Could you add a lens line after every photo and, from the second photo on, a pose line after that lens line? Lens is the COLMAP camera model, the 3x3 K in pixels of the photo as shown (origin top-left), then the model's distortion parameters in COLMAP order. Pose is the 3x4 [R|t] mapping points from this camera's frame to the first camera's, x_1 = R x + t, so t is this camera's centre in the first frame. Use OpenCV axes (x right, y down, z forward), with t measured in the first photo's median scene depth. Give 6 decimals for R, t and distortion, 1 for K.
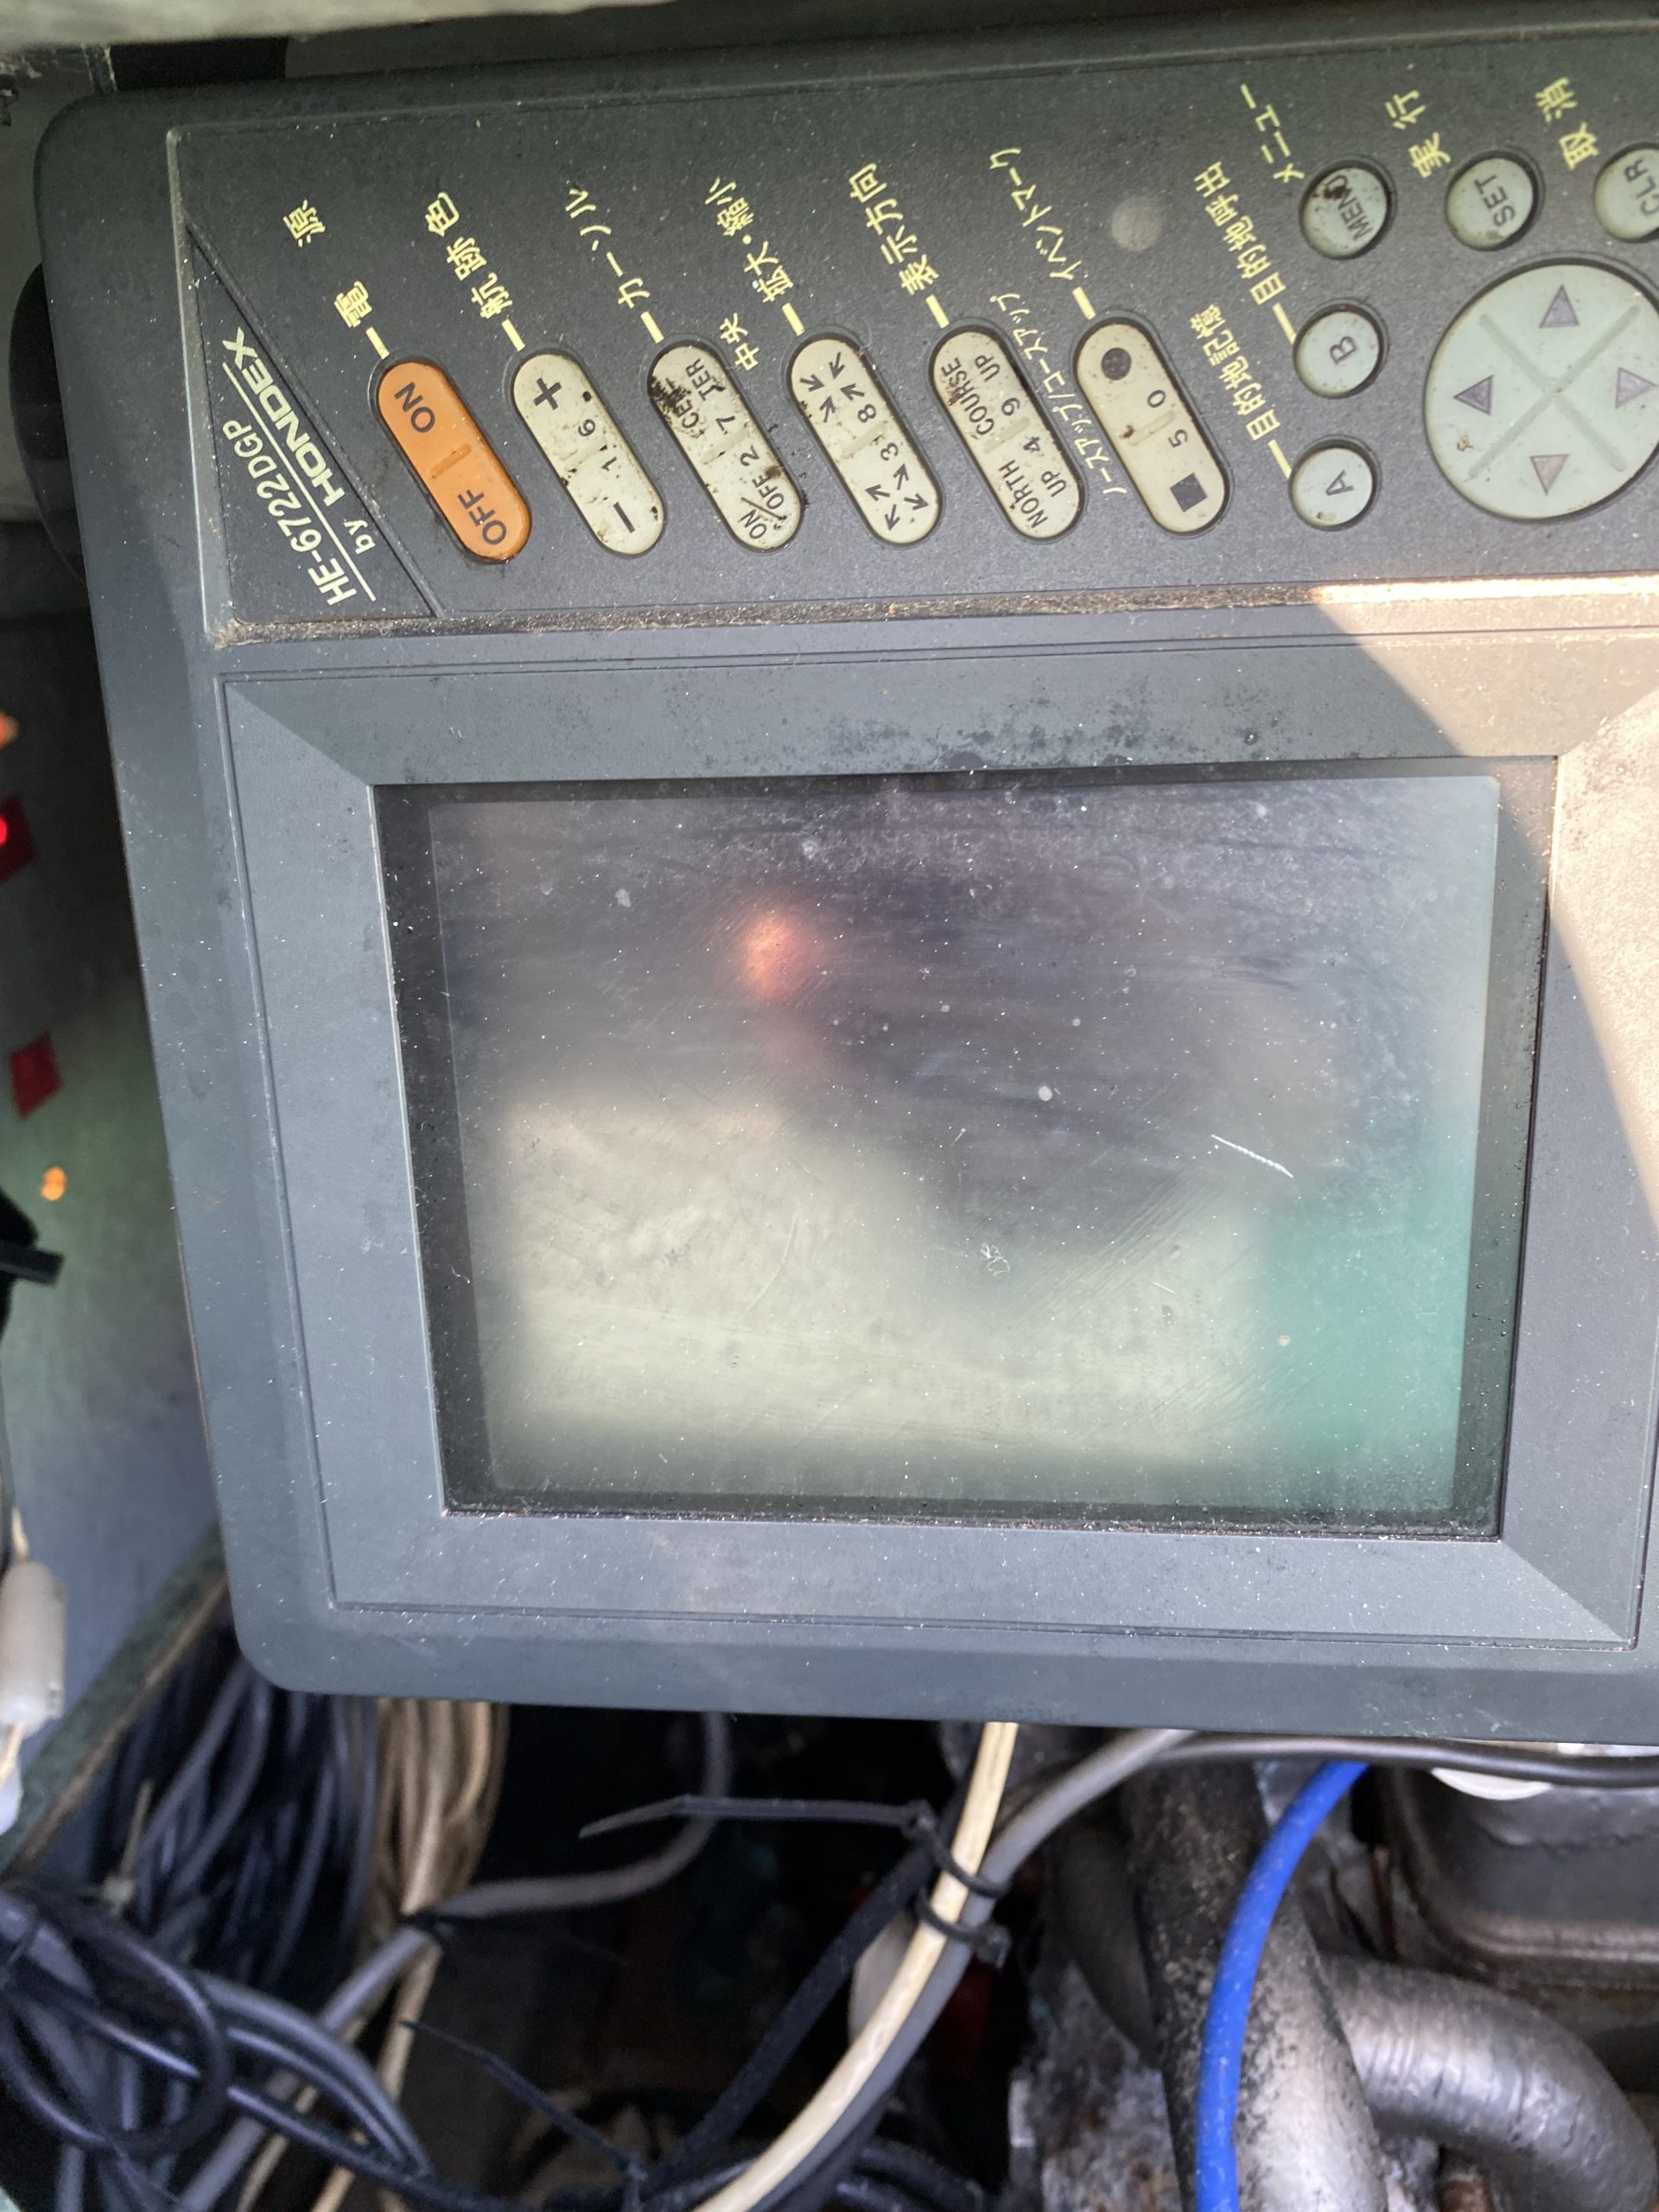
lens RADIAL K [[1712.4, 0, 845.5], [0, 1712.4, 1120.0], [0, 0, 1]] dist [0.016039, -0.004532]
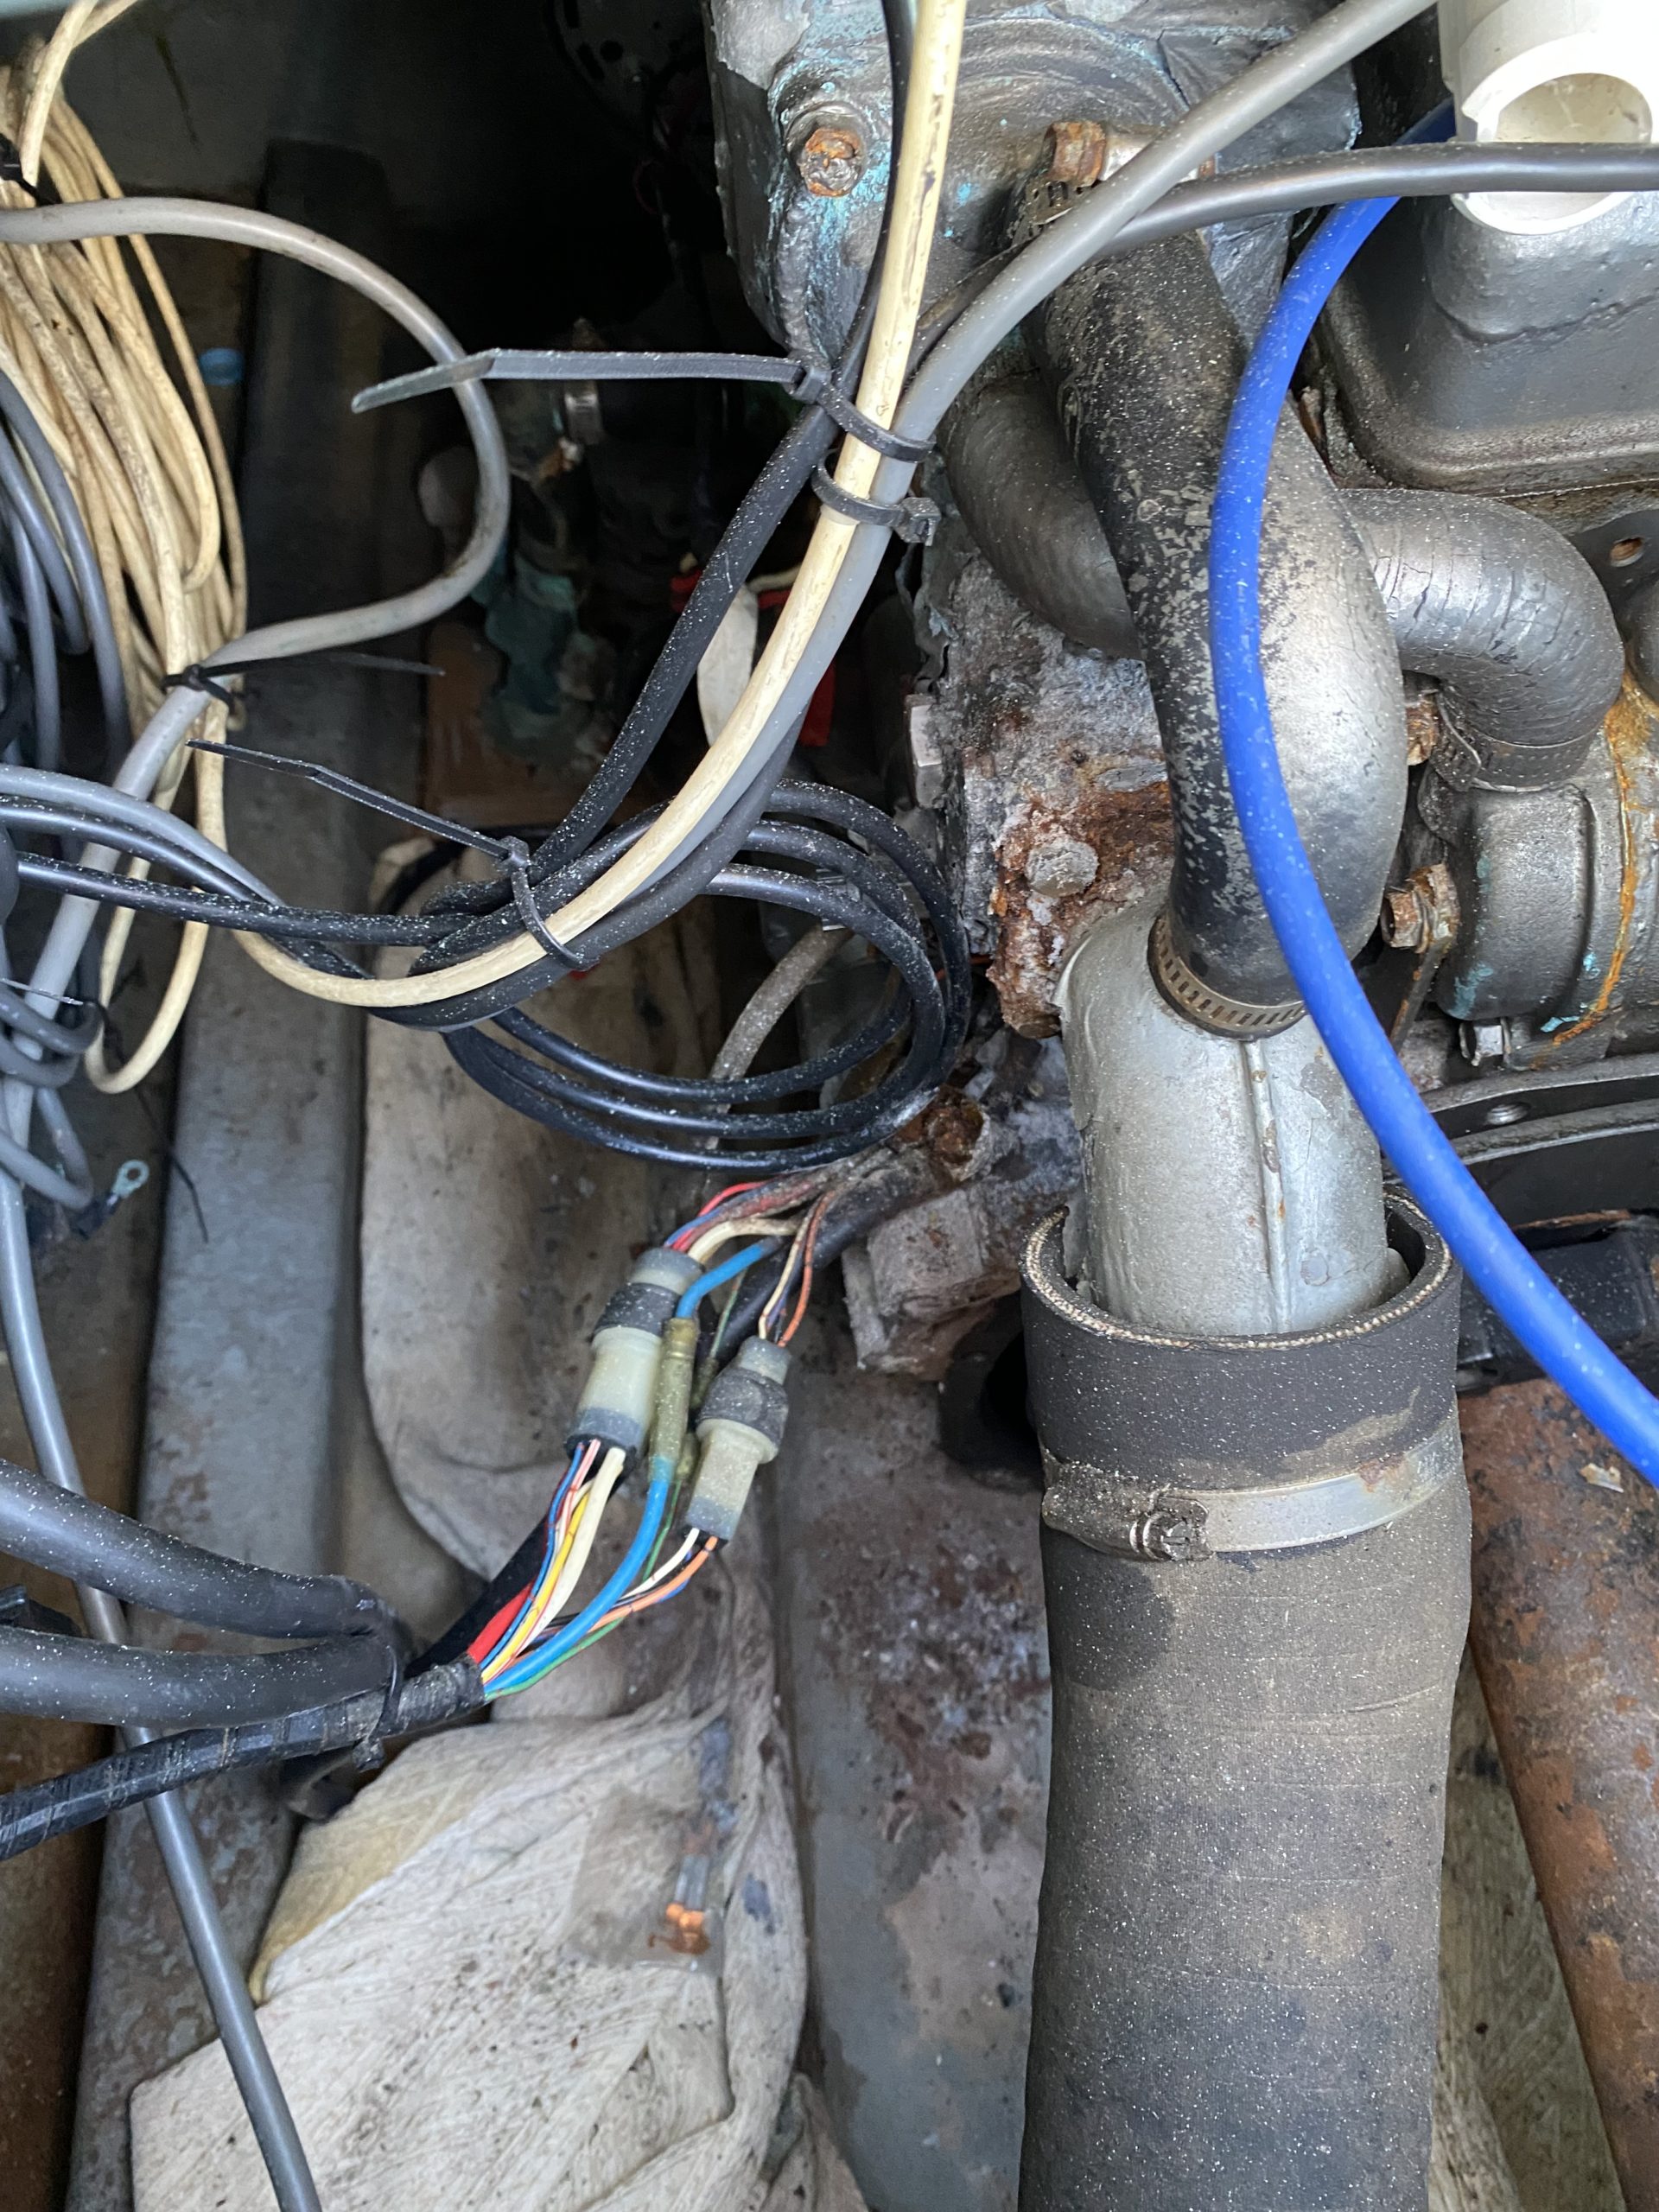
lens RADIAL K [[1712.4, 0, 845.5], [0, 1712.4, 1120.0], [0, 0, 1]] dist [0.016039, -0.004532]
pose [[0.980017, -0.182548, 0.079007, -0.056887], [0.089691, 0.760070, 0.643622, 0.172936], [-0.177543, -0.623675, 0.761255, 0.227126]]
